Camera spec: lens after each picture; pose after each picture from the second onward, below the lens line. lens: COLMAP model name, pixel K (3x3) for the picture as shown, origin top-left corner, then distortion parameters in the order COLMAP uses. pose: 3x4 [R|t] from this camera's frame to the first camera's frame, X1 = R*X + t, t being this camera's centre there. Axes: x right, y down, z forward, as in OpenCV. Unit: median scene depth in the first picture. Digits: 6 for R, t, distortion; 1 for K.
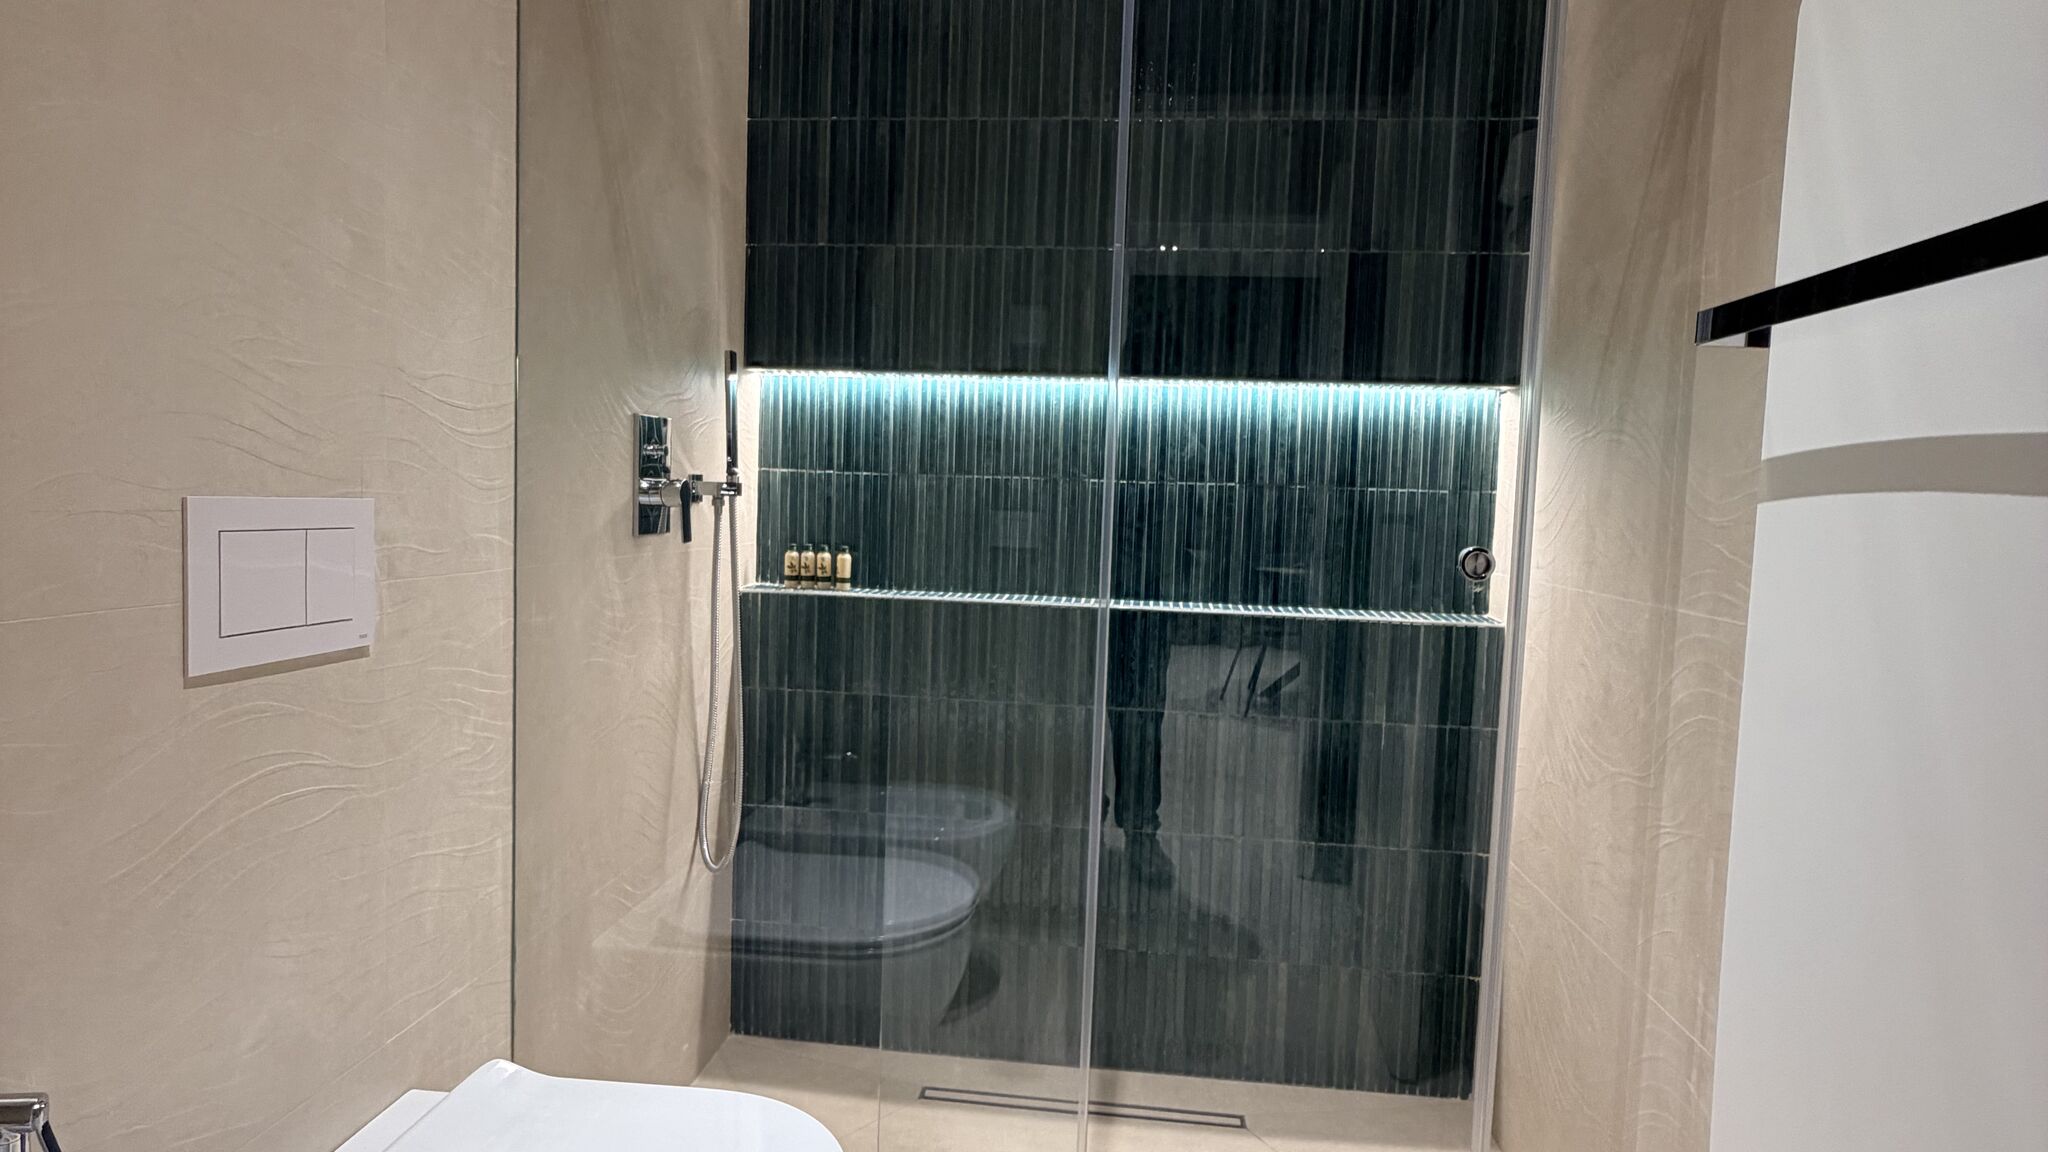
lens RADIAL K [[1093.1, 0, 1026.2], [0, 1093.1, 563.5], [0, 0, 1]] dist [-0.002452, 0.001454]
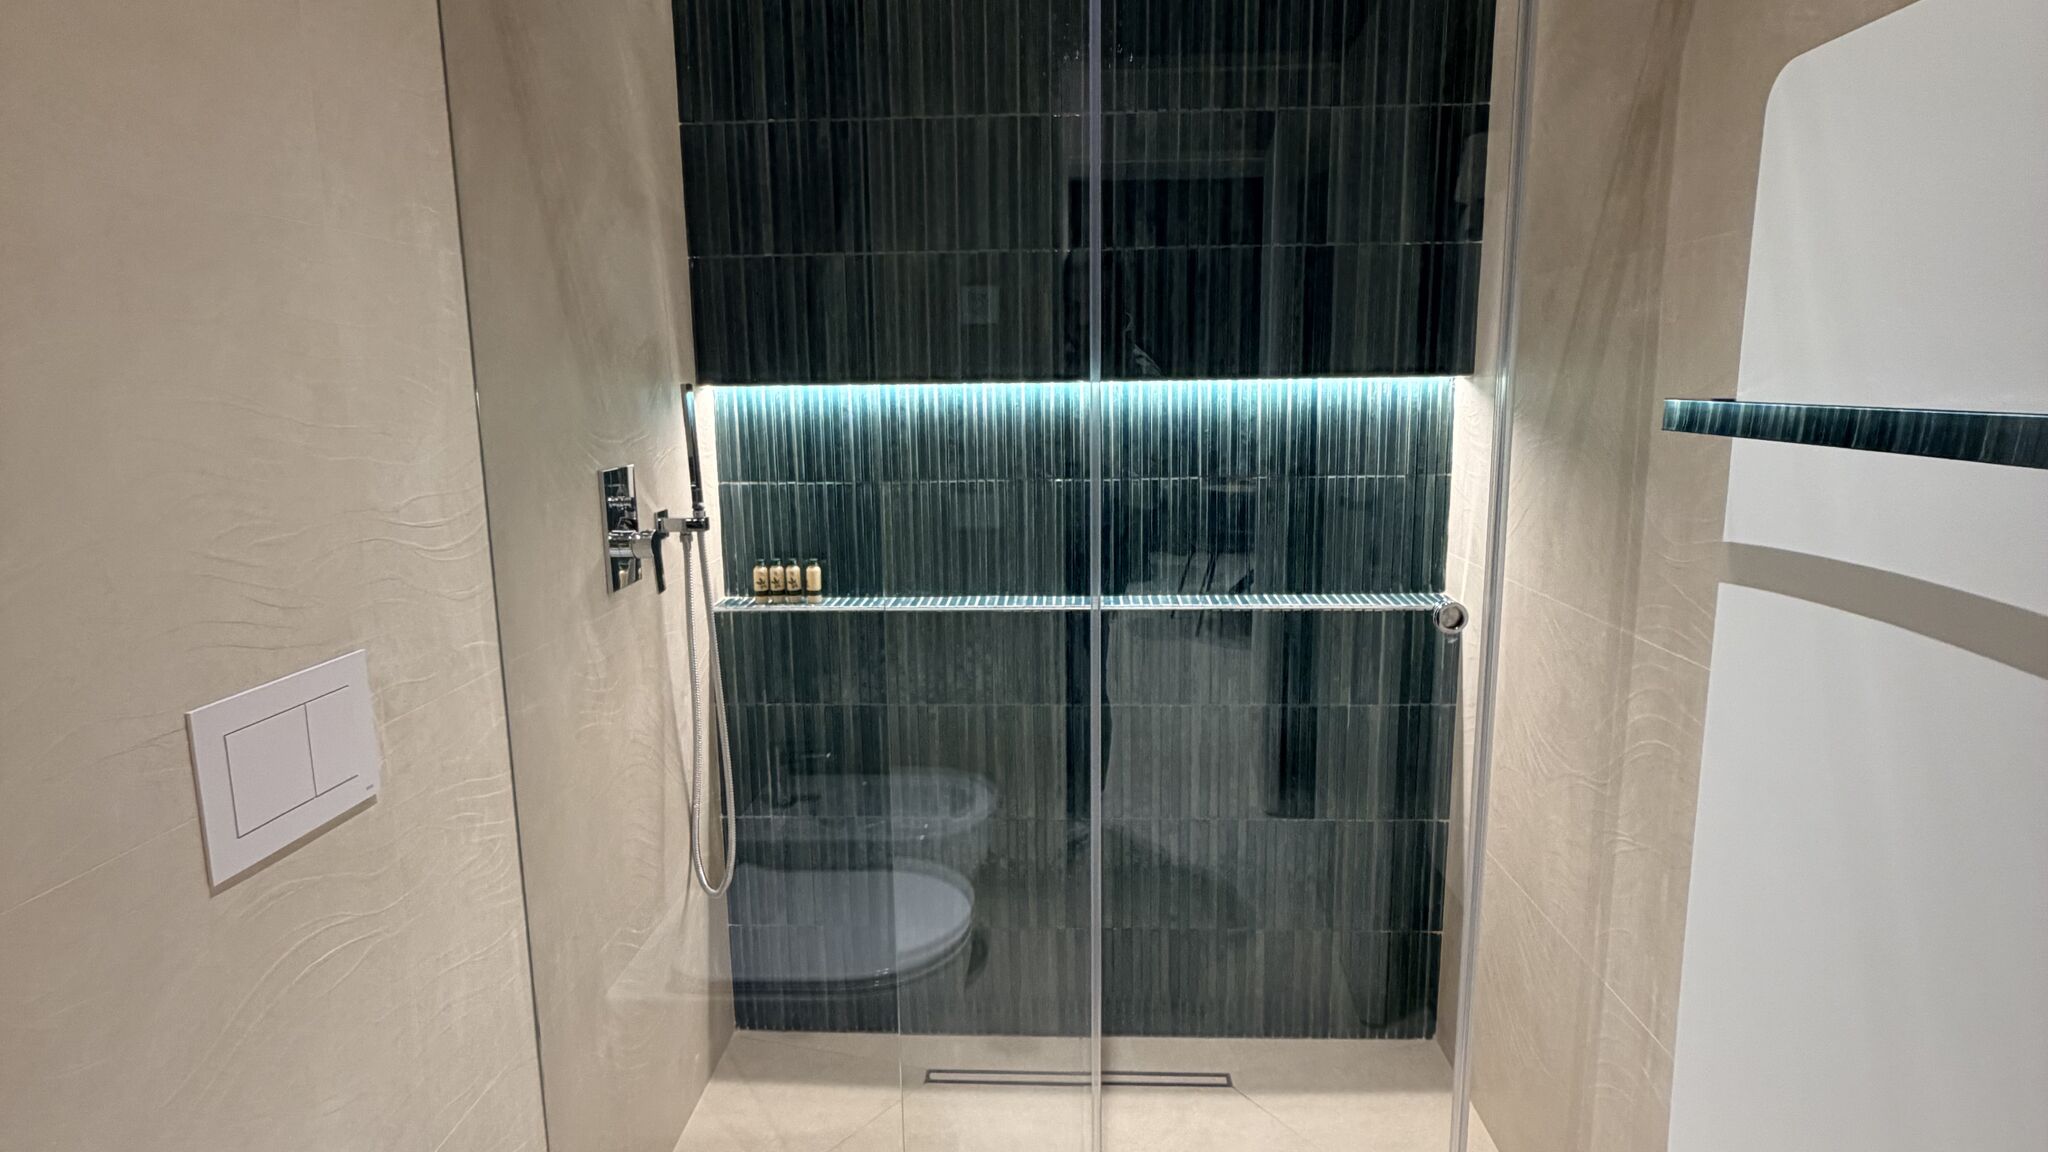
lens RADIAL K [[1093.1, 0, 1026.5], [0, 1093.1, 563.4], [0, 0, 1]] dist [-0.002452, 0.001454]
pose [[0.996861, -0.058198, 0.053685, -0.027354], [0.052306, 0.993065, 0.105287, -0.113197], [-0.059440, -0.102148, 0.992992, -0.002989]]
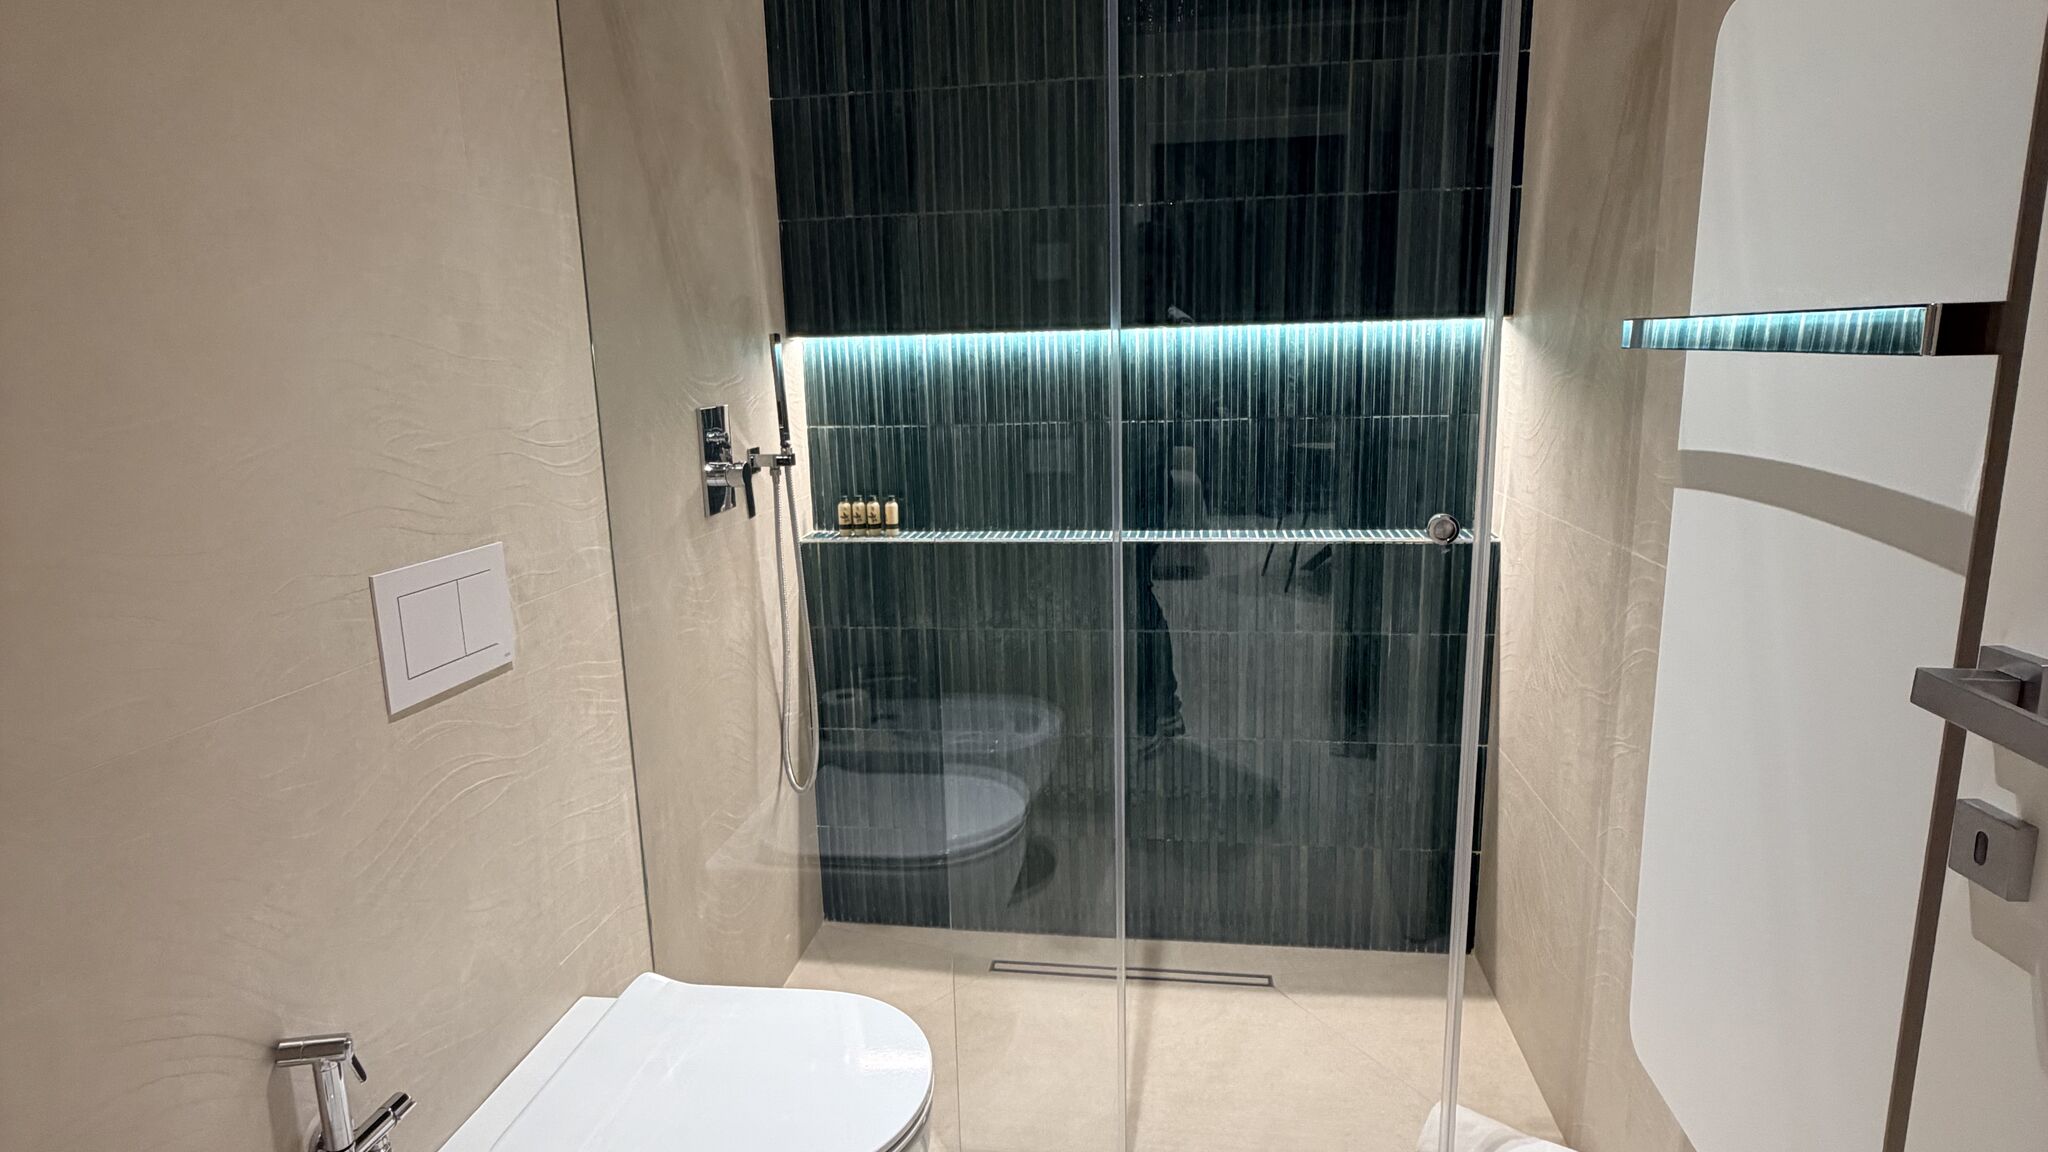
lens RADIAL K [[1093.1, 0, 1025.2], [0, 1093.1, 563.9], [0, 0, 1]] dist [-0.002452, 0.001454]
pose [[0.997327, -0.052725, -0.050585, 0.020980], [0.058774, 0.990200, 0.126688, -0.083556], [0.043409, -0.129322, 0.990652, -0.094008]]
